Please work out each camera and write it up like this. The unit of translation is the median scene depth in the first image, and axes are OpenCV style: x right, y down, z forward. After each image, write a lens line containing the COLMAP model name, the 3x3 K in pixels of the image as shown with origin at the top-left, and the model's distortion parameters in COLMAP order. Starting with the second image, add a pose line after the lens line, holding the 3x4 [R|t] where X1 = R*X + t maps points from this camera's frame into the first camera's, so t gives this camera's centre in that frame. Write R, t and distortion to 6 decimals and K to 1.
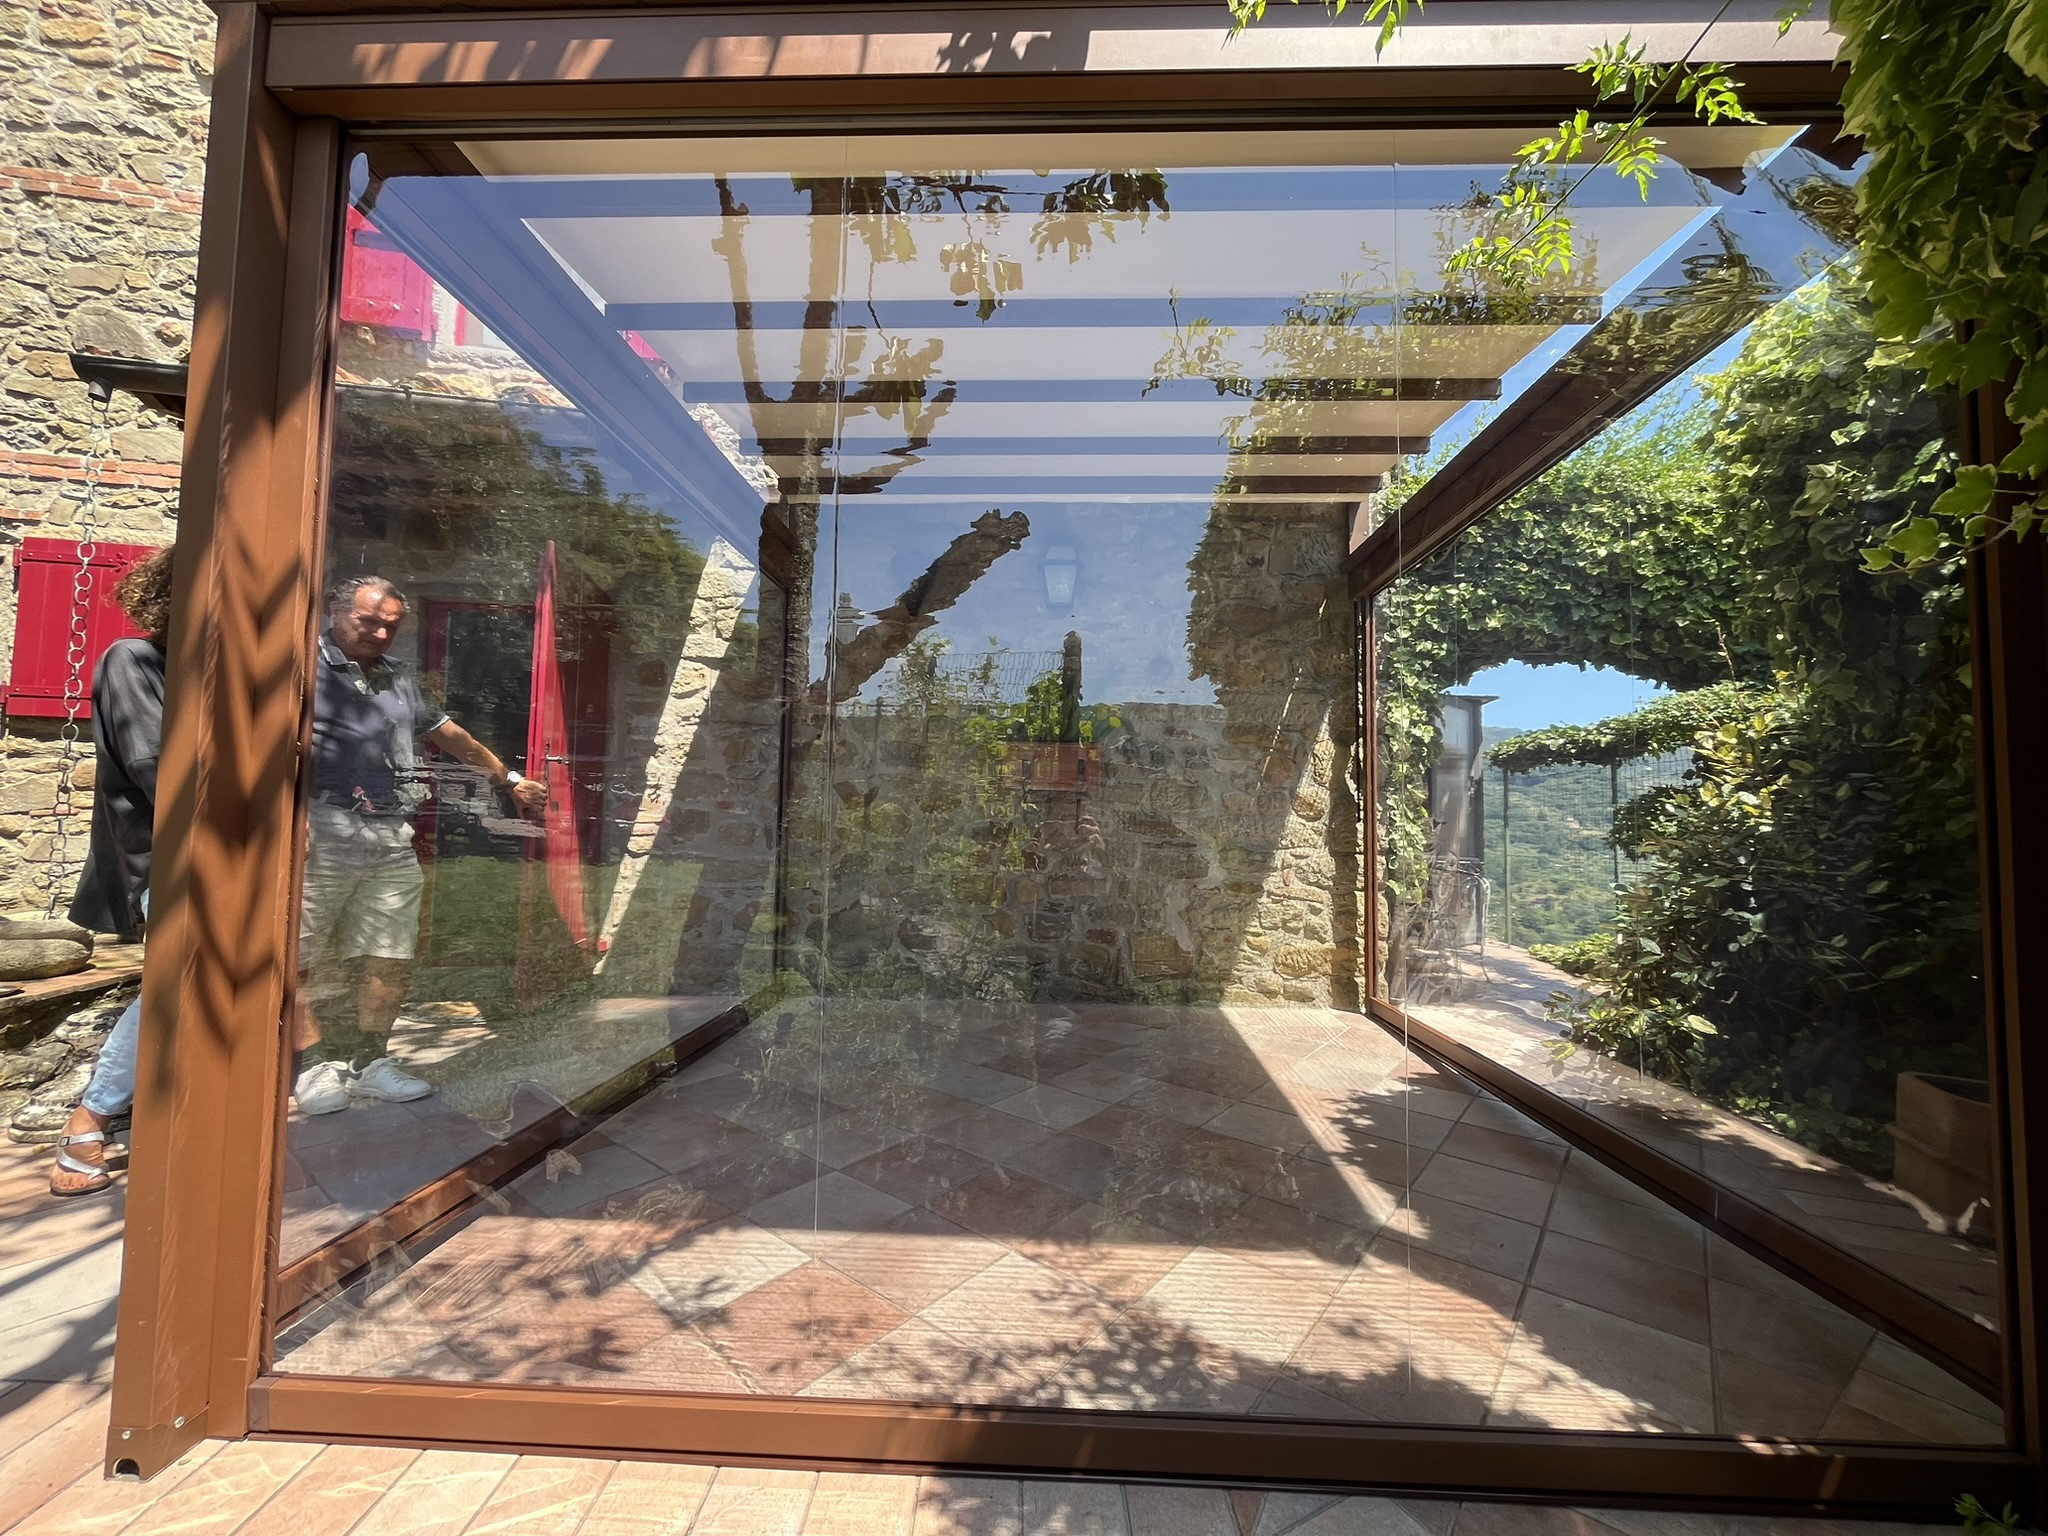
lens RADIAL K [[819.0, 0, 1023.5], [0, 819.0, 774.5], [0, 0, 1]] dist [-0.002029, 0.001253]
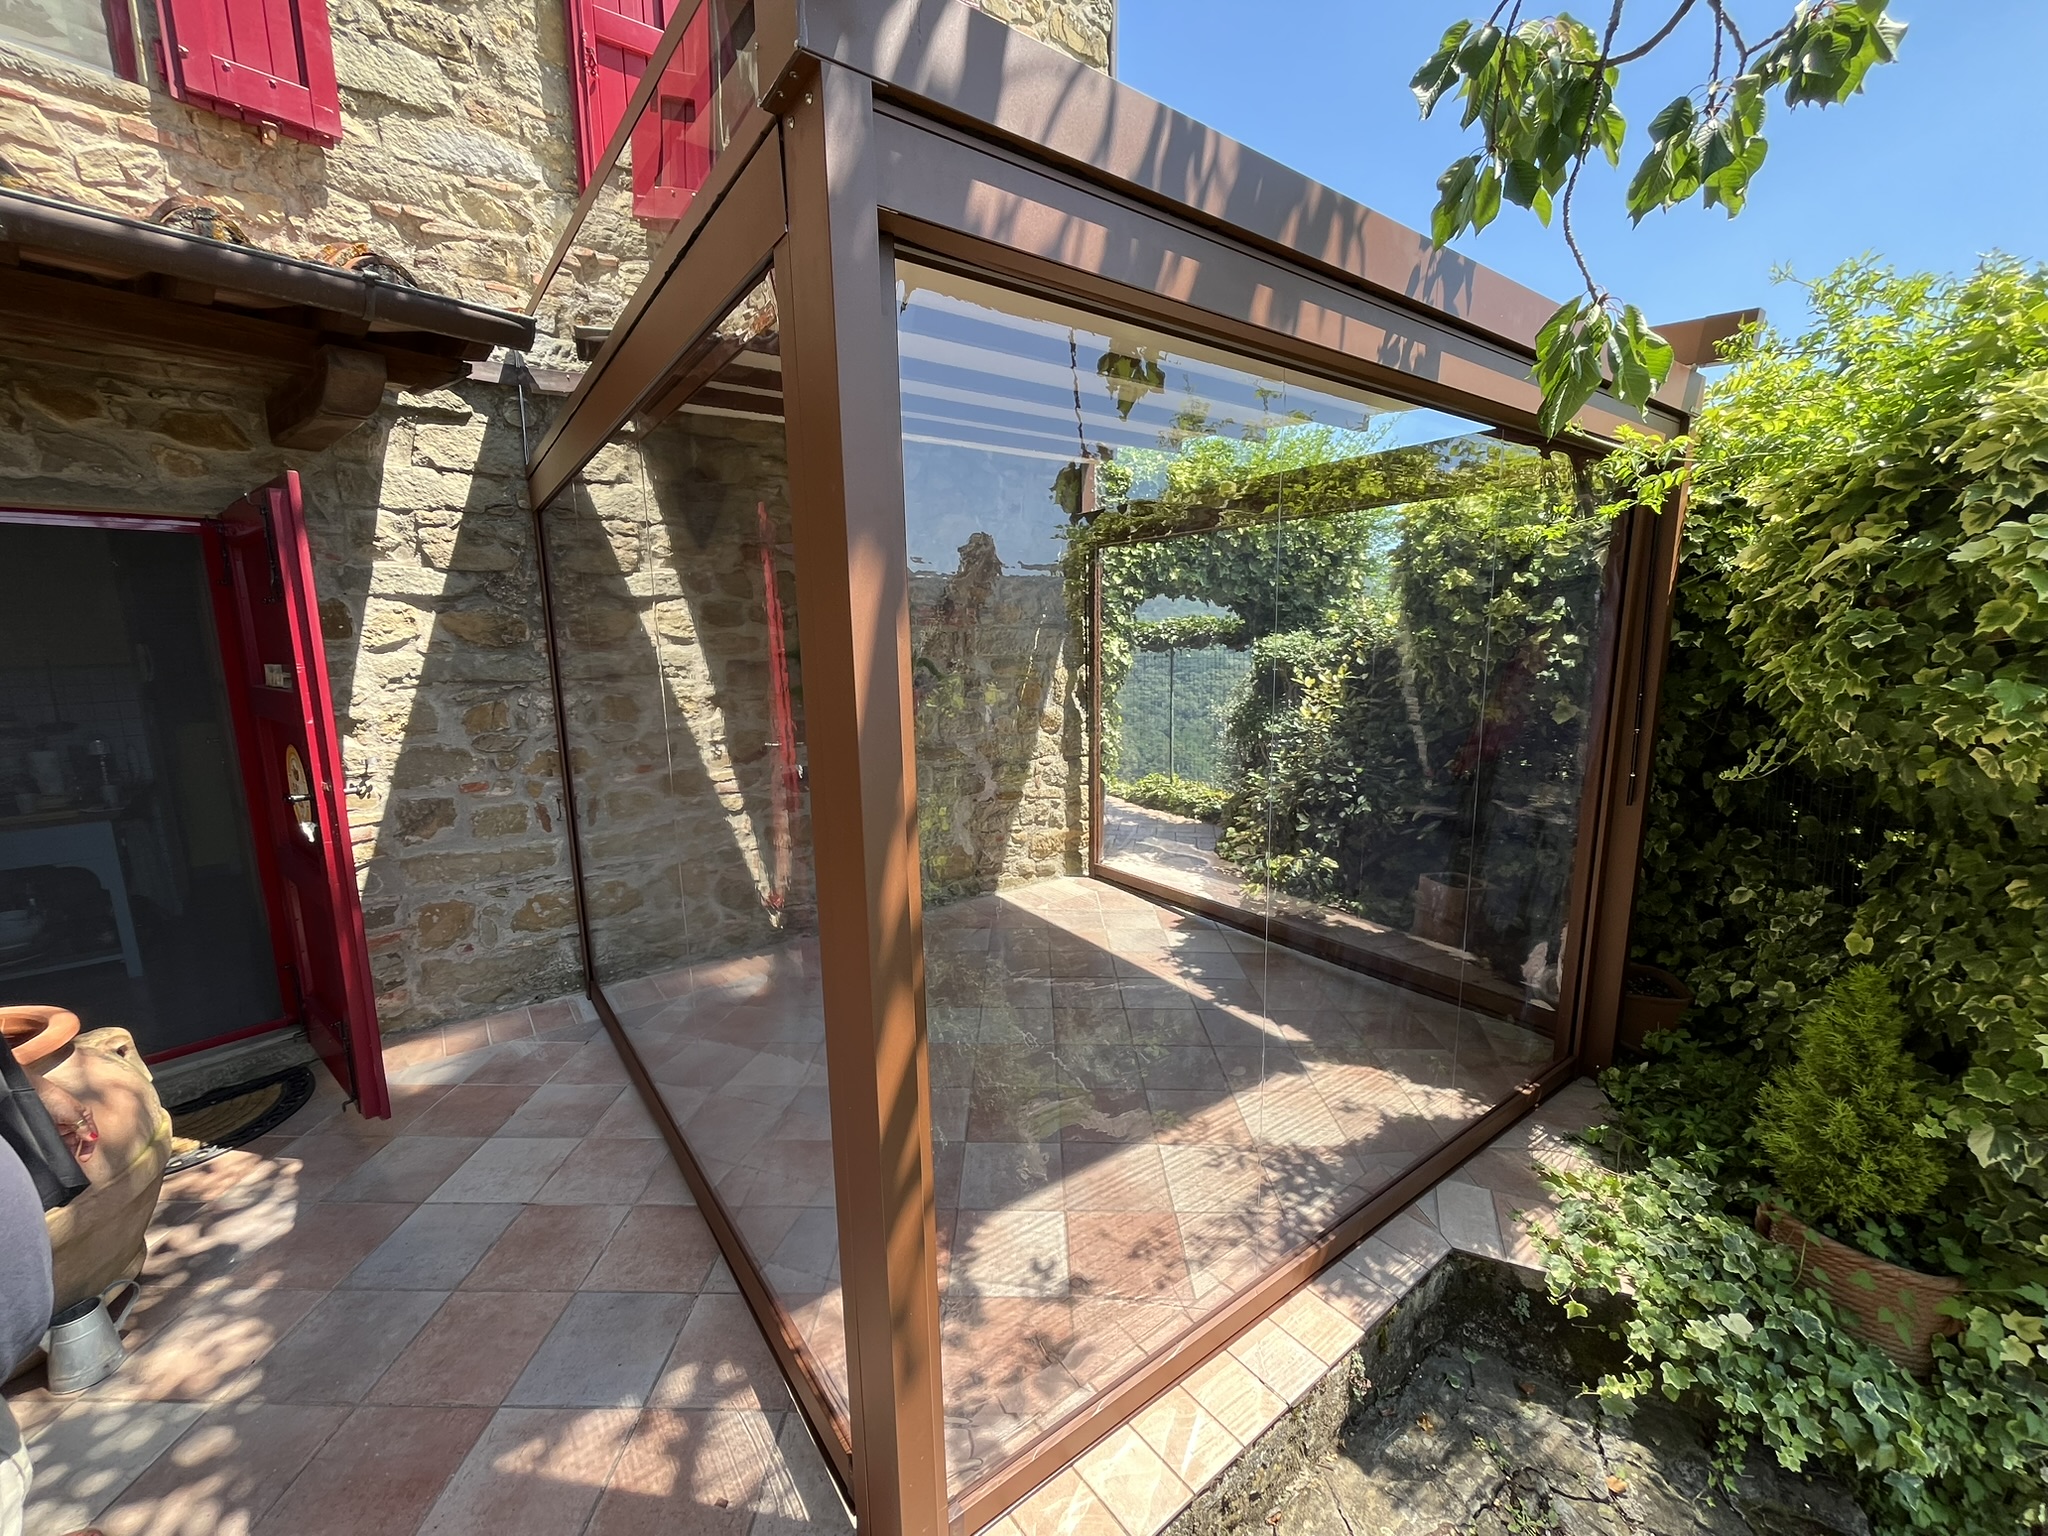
lens RADIAL K [[819.0, 0, 1018.7], [0, 819.0, 770.9], [0, 0, 1]] dist [-0.002029, 0.001253]
pose [[0.791801, -0.128397, 0.597131, -0.430361], [-0.007075, 0.975661, 0.219172, -0.158826], [-0.610738, -0.177765, 0.771621, 0.076790]]
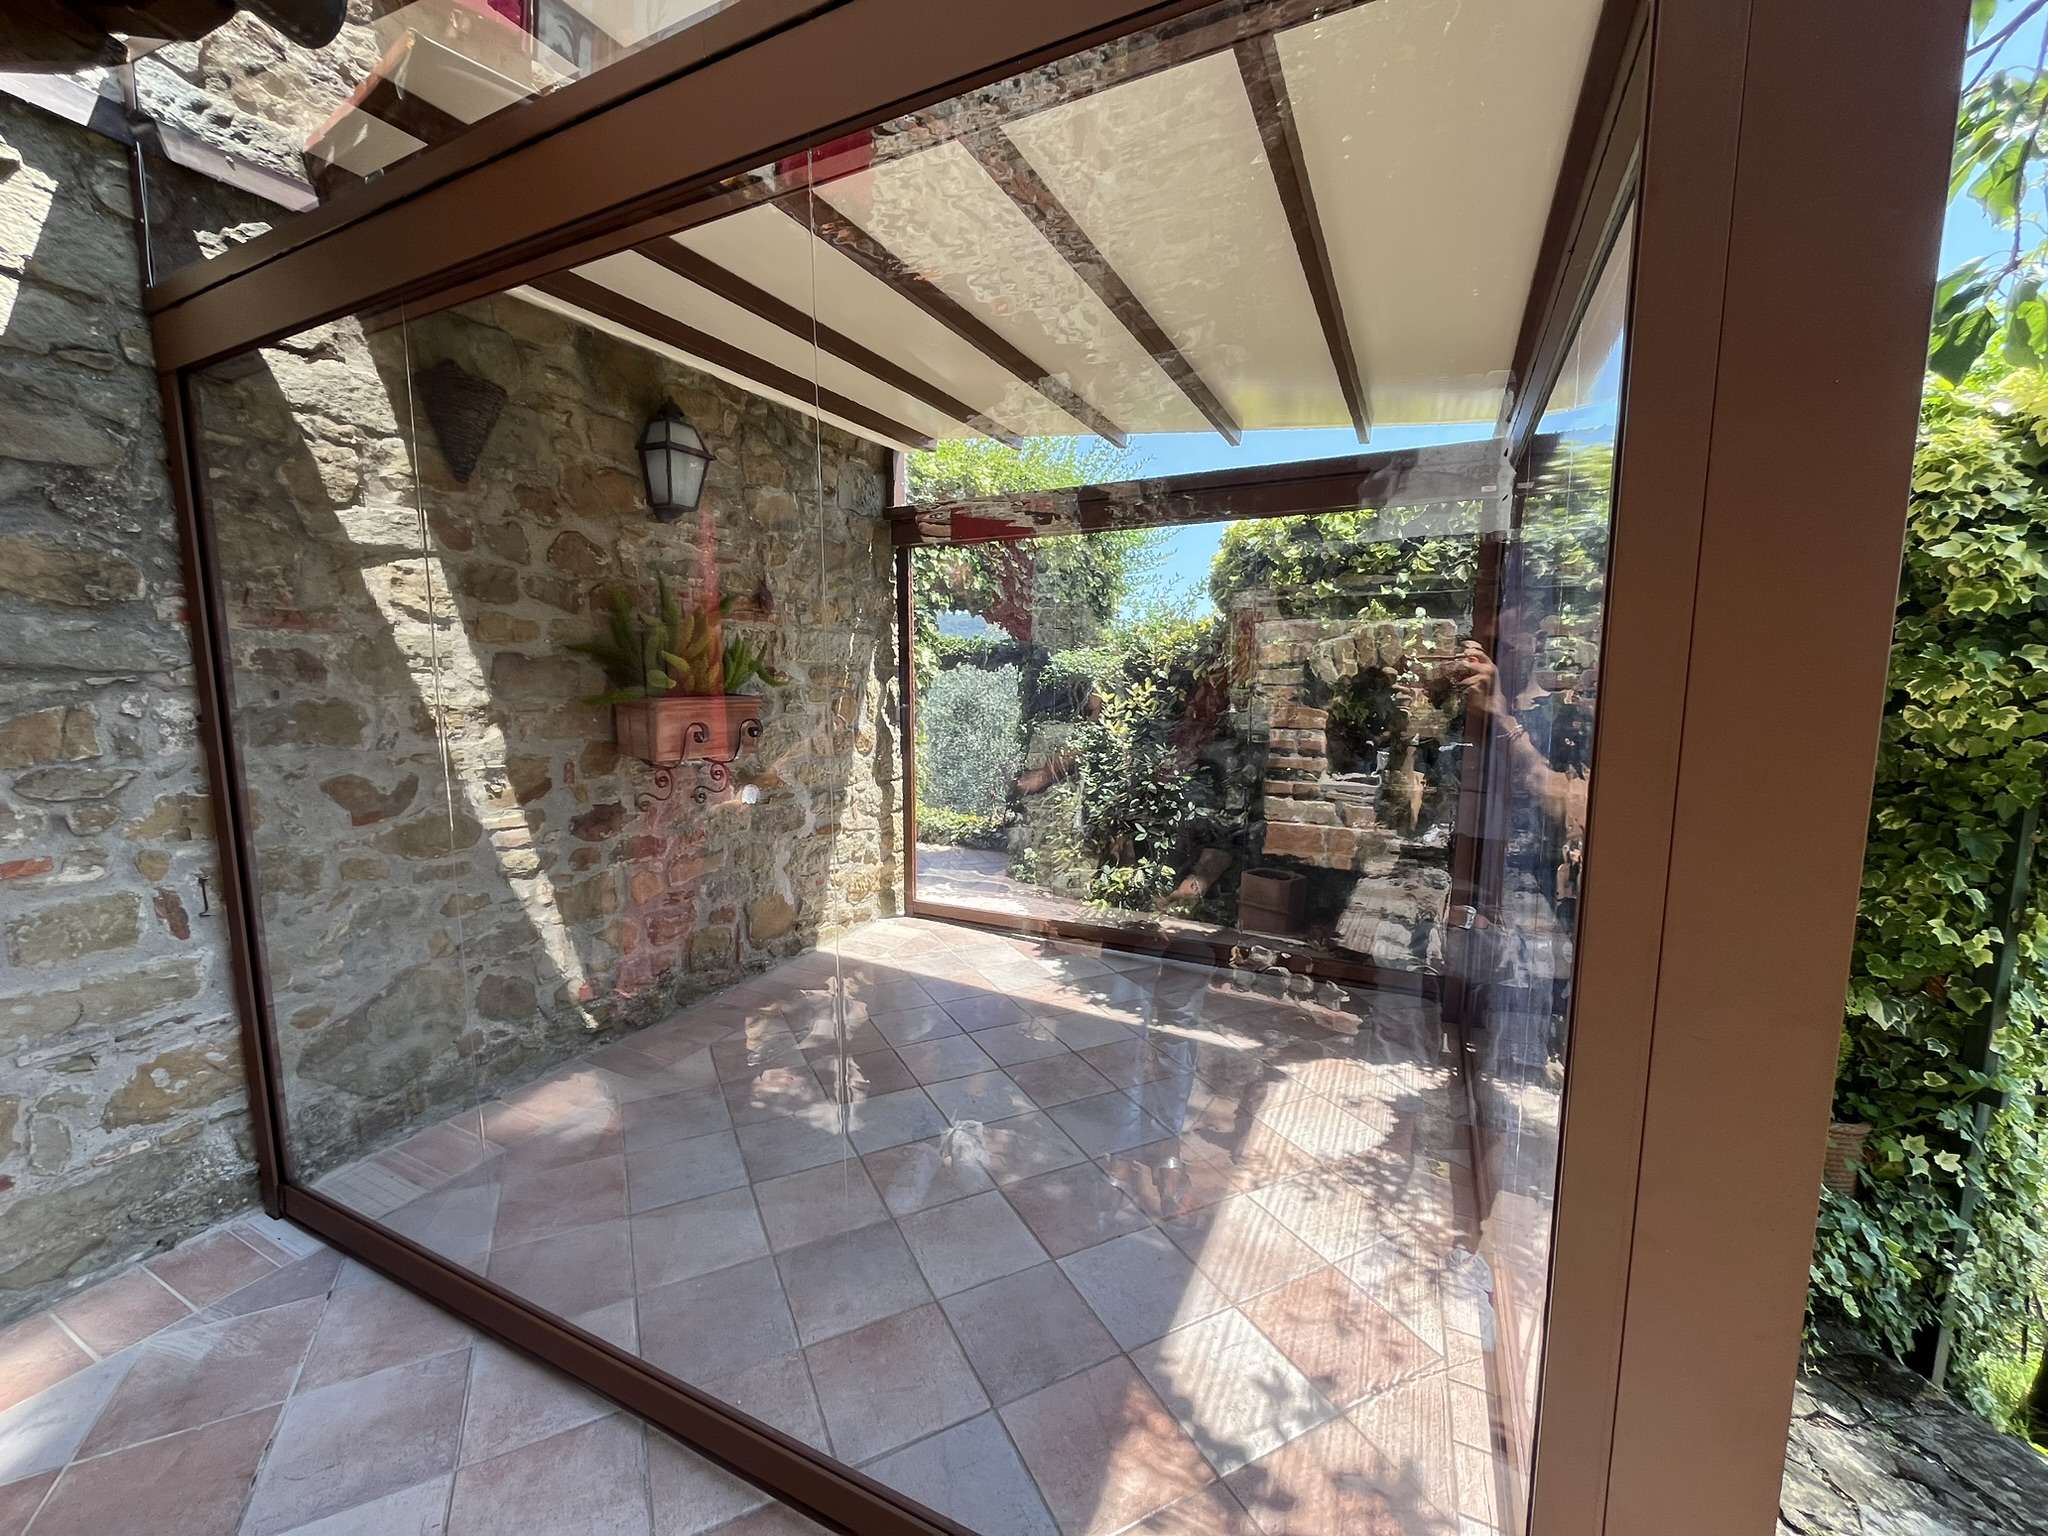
lens RADIAL K [[819.0, 0, 1014.0], [0, 819.0, 771.6], [0, 0, 1]] dist [-0.002029, 0.001253]
pose [[0.419900, -0.127276, 0.898601, -0.532948], [-0.045755, 0.985890, 0.161020, -0.104085], [-0.906416, -0.108727, 0.408152, 0.391655]]
